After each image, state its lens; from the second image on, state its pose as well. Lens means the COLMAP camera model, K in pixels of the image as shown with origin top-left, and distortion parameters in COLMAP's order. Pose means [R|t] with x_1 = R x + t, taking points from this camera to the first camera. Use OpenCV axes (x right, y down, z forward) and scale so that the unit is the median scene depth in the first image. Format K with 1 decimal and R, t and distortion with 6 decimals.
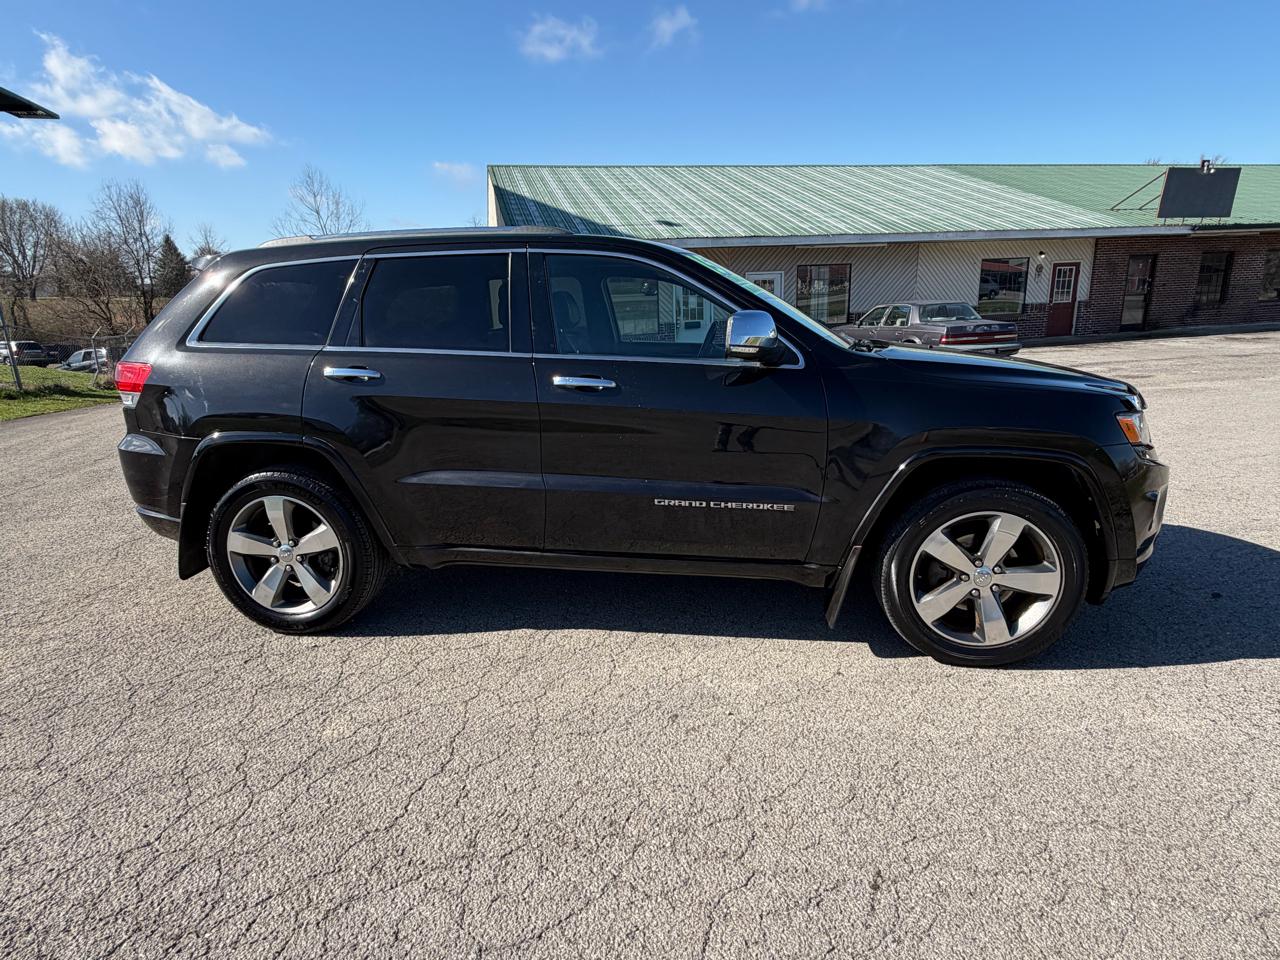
lens RADIAL K [[689.3, 0, 635.9], [0, 689.3, 478.1], [0, 0, 1]] dist [0.000752, -0.001683]
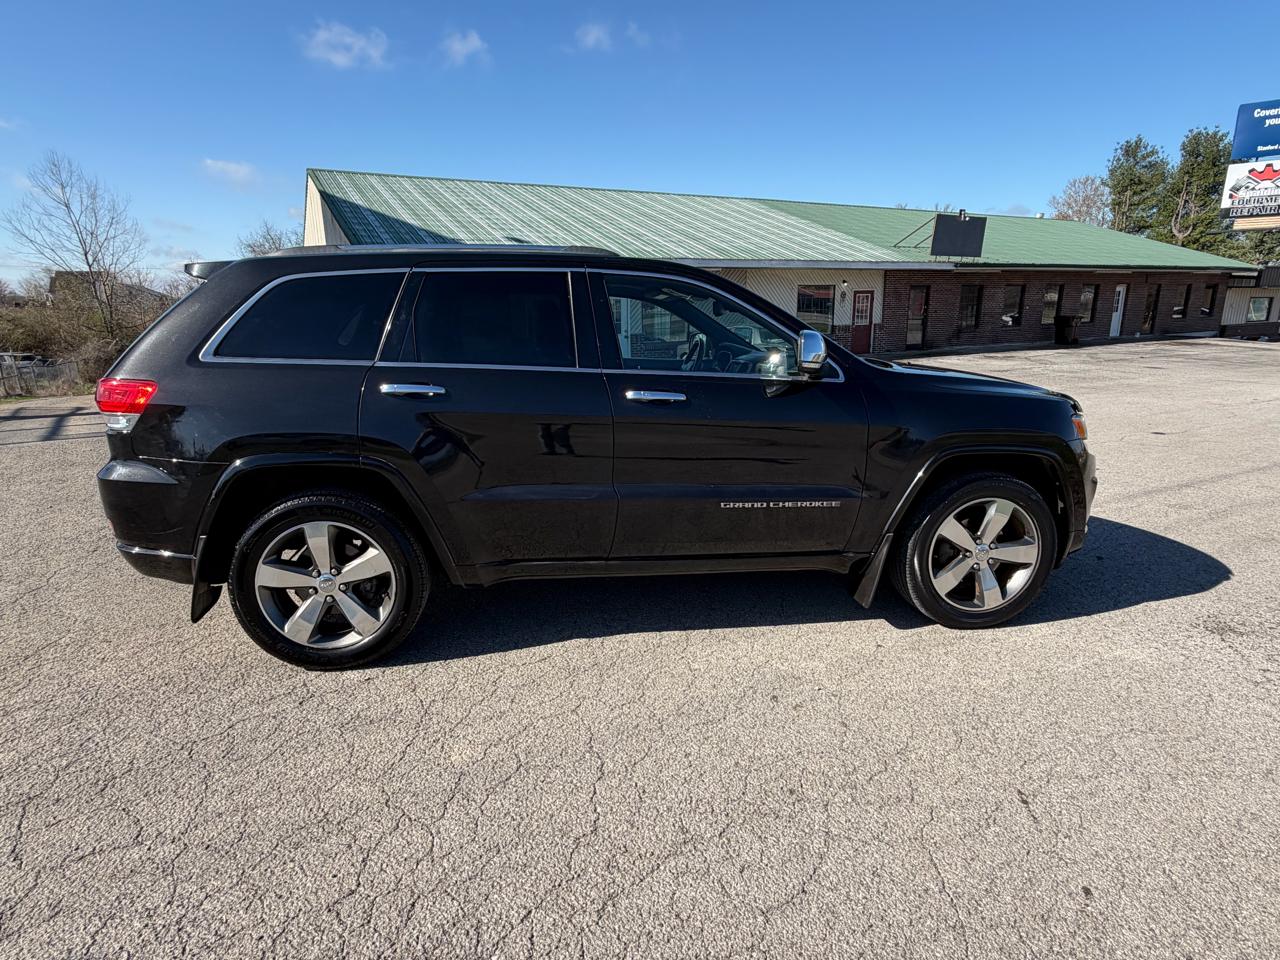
lens RADIAL K [[689.3, 0, 635.9], [0, 689.3, 478.1], [0, 0, 1]] dist [0.000752, -0.001683]
pose [[0.964445, -0.041957, 0.260933, -0.342624], [0.047944, 0.998712, -0.016617, 0.003164], [-0.259900, 0.028536, 0.965214, -0.010631]]
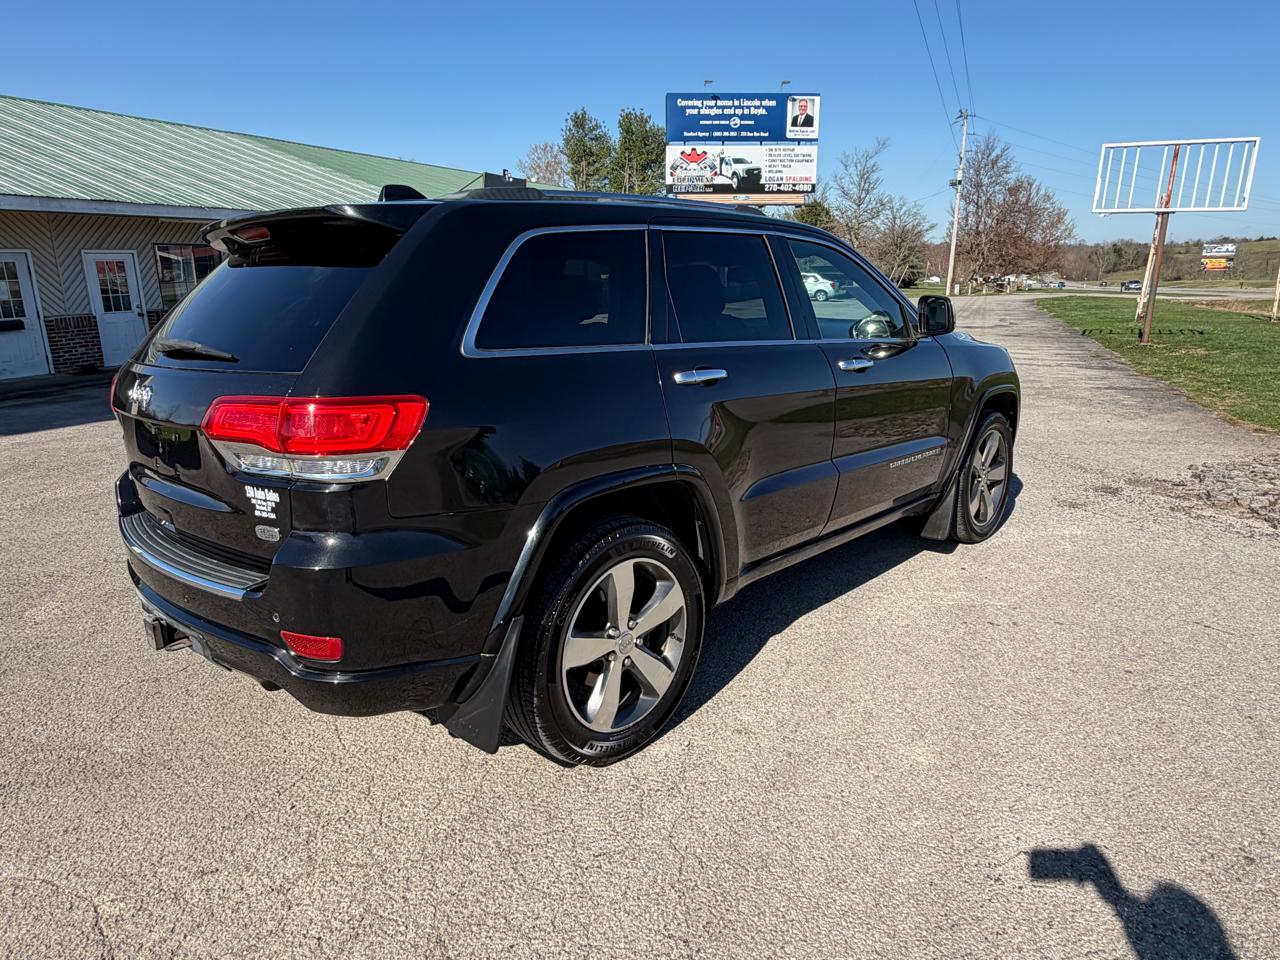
lens RADIAL K [[789.0, 0, 637.2], [0, 789.0, 480.8], [0, 0, 1]] dist [-0.000161, -0.002041]
pose [[0.594341, -0.184291, 0.782812, -1.101593], [0.196267, 0.977196, 0.081039, -0.113917], [-0.779896, 0.105476, 0.616958, 0.476414]]
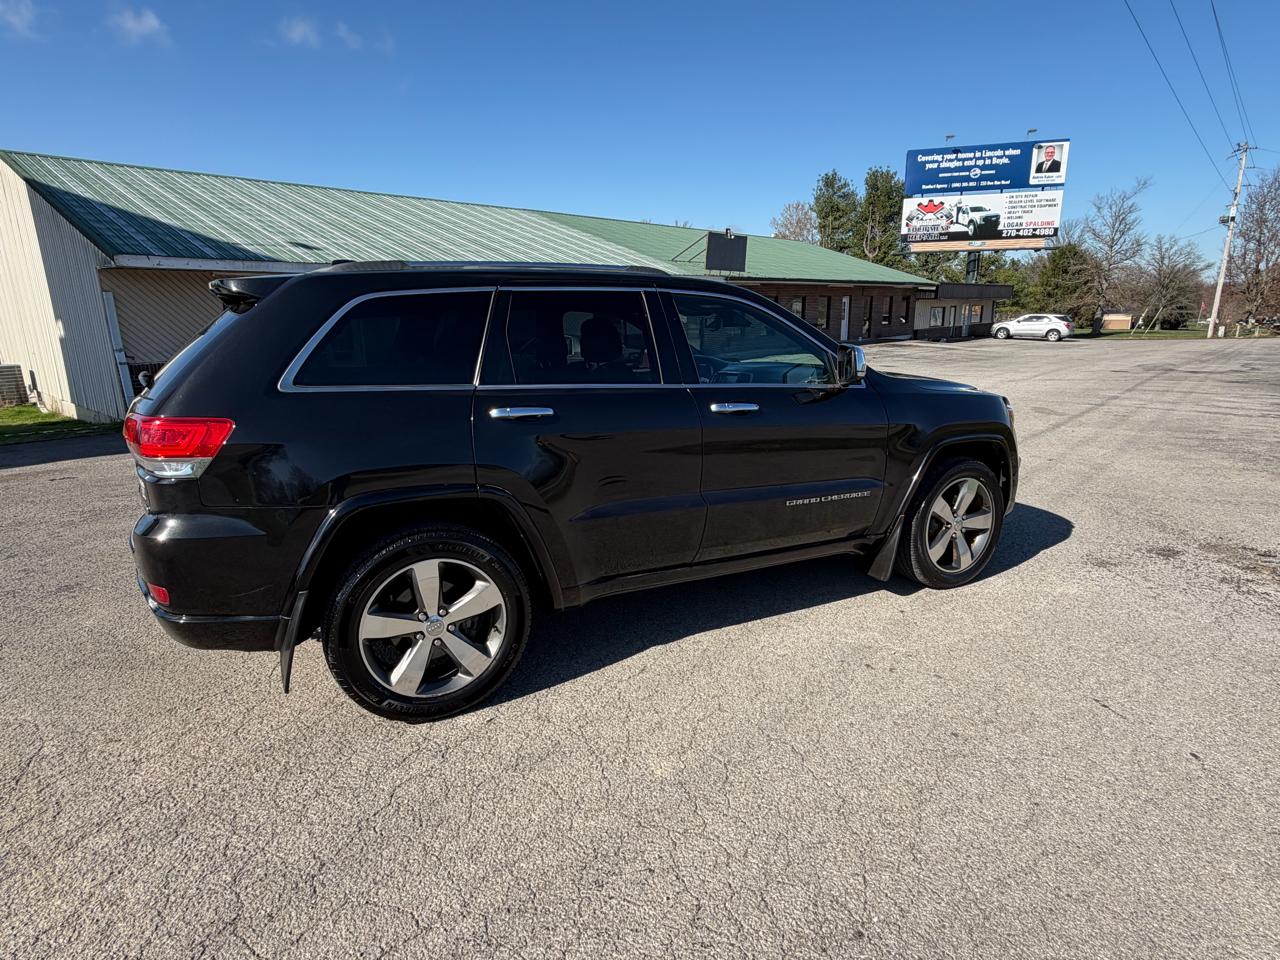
lens RADIAL K [[689.3, 0, 635.9], [0, 689.3, 478.1], [0, 0, 1]] dist [0.000752, -0.001683]
pose [[0.824271, -0.111929, 0.555021, -0.758590], [0.133961, 0.990986, 0.000901, -0.040485], [-0.550119, 0.073609, 0.831836, 0.130900]]
